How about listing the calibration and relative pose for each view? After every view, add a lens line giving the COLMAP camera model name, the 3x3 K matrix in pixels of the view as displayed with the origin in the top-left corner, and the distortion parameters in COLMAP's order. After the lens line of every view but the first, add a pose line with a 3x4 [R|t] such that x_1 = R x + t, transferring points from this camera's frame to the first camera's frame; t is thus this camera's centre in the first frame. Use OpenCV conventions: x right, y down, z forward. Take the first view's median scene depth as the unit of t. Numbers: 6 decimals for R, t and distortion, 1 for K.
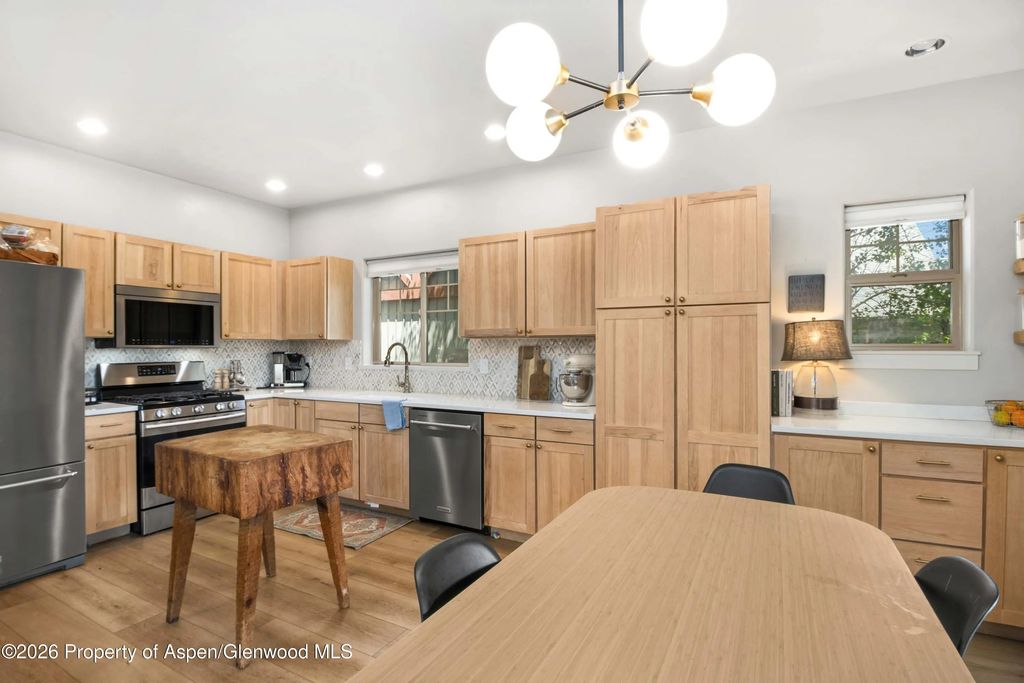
lens RADIAL K [[481.6, 0, 507.8], [0, 481.6, 346.8], [0, 0, 1]] dist [-0.010944, -0.001542]
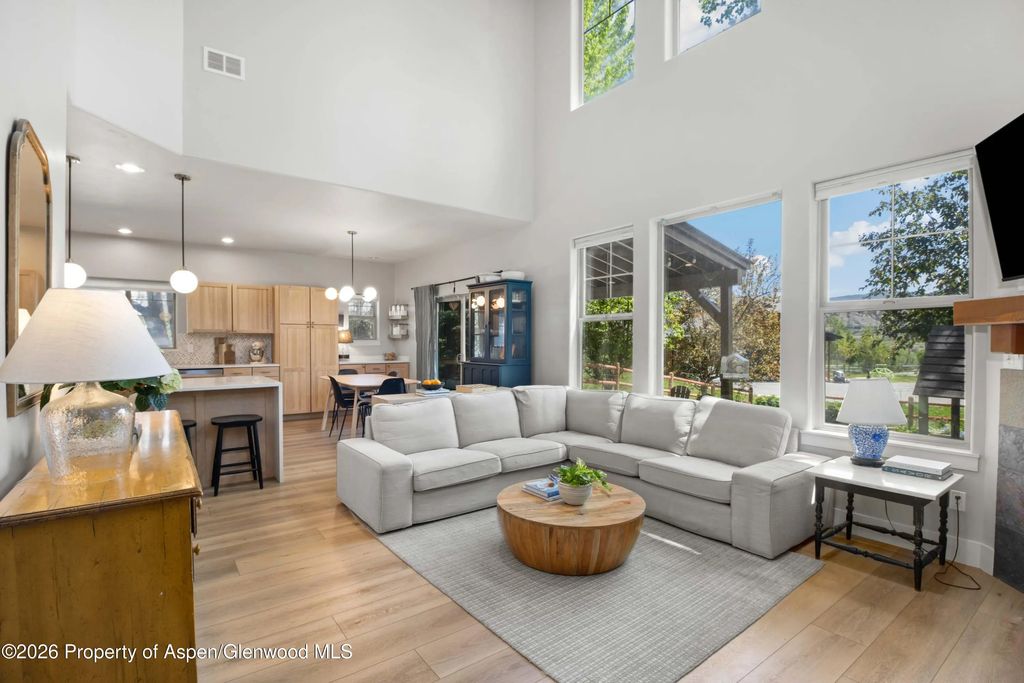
lens RADIAL K [[481.6, 0, 509.7], [0, 481.6, 344.5], [0, 0, 1]] dist [-0.010944, -0.001542]
pose [[0.408101, -0.006512, 0.912914, -1.475331], [-0.002523, 0.999963, 0.008261, 0.007844], [-0.912933, -0.005675, 0.408069, -1.047474]]
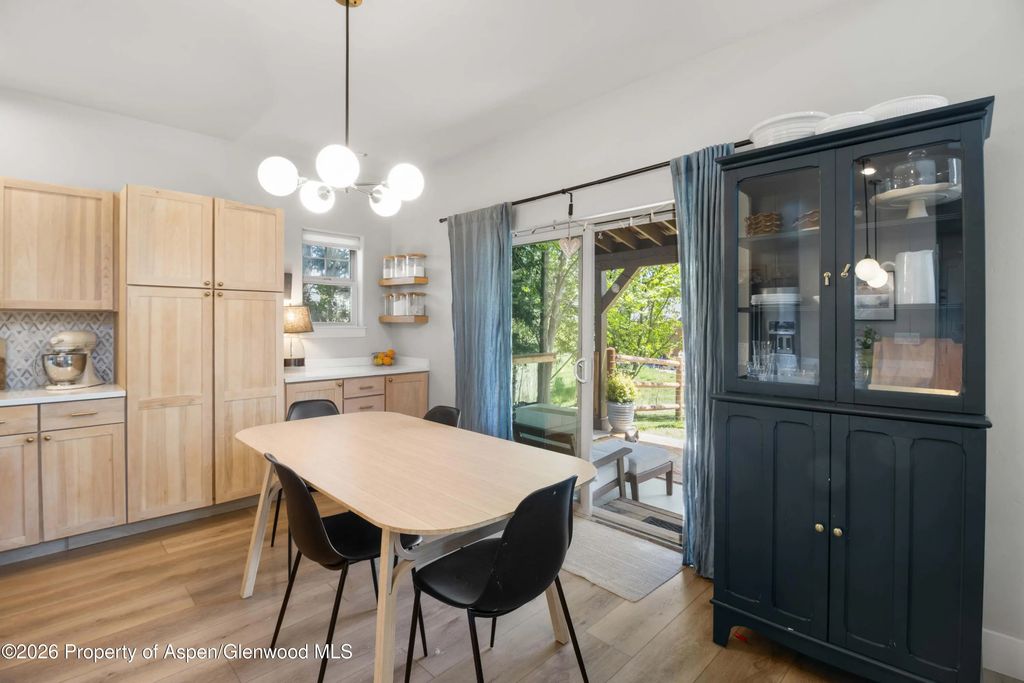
lens RADIAL K [[481.6, 0, 509.2], [0, 481.6, 317.6], [0, 0, 1]] dist [-0.010944, -0.001542]
pose [[0.286182, 0.015301, 0.958053, -0.474061], [-0.000716, 0.999876, -0.015756, 0.003795], [-0.958175, 0.003823, 0.286157, -0.036194]]
